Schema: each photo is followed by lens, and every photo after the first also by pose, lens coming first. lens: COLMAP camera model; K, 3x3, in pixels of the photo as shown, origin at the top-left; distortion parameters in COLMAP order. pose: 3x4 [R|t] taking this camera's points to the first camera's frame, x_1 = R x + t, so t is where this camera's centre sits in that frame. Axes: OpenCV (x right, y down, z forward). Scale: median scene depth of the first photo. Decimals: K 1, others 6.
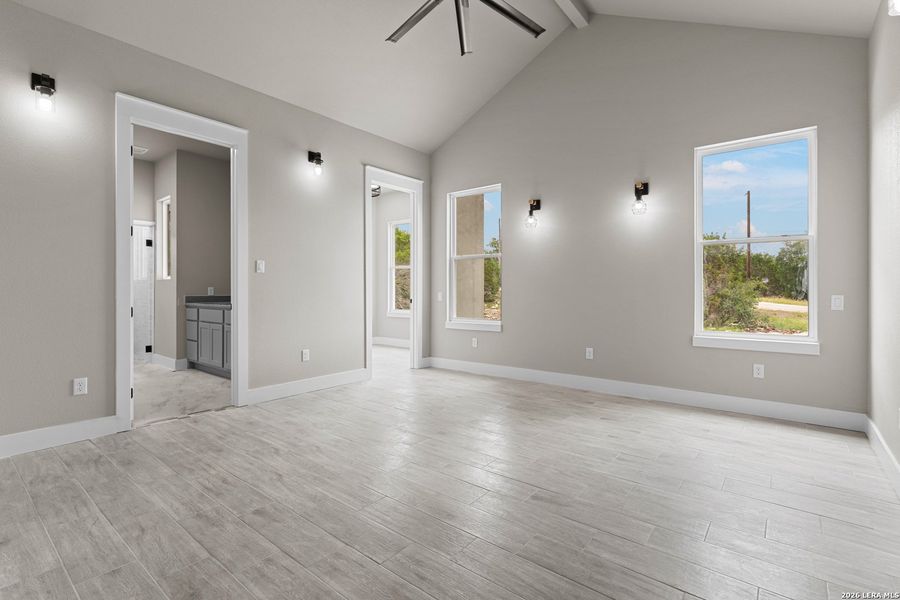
lens RADIAL K [[412.6, 0, 451.0], [0, 412.6, 293.9], [0, 0, 1]] dist [-0.001807, -0.000083]
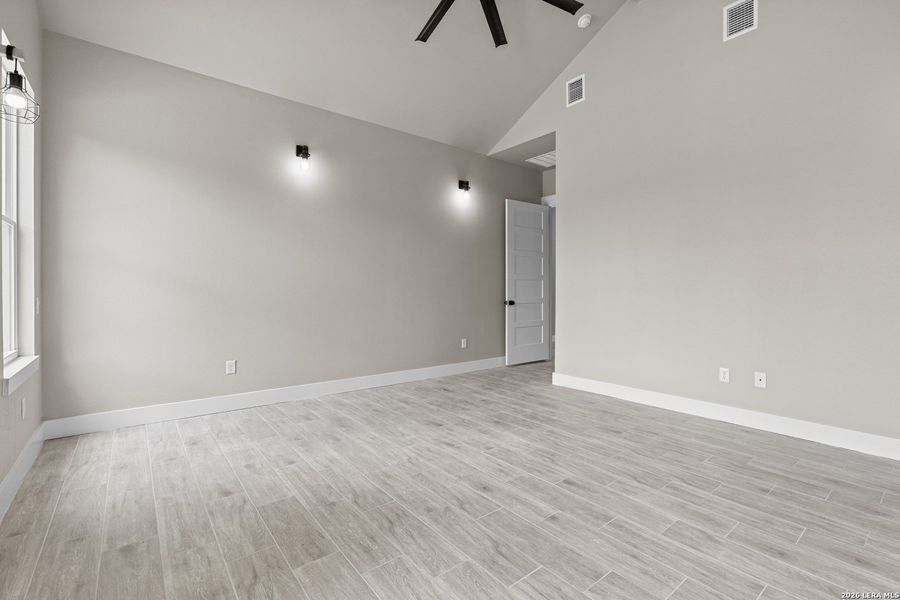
lens RADIAL K [[412.6, 0, 450.0], [0, 412.6, 294.8], [0, 0, 1]] dist [-0.001807, -0.000083]
pose [[-0.975164, -0.004615, 0.221436, -0.133954], [-0.000449, 0.999822, 0.018862, -0.021896], [-0.221484, 0.018294, -0.974992, 1.931371]]
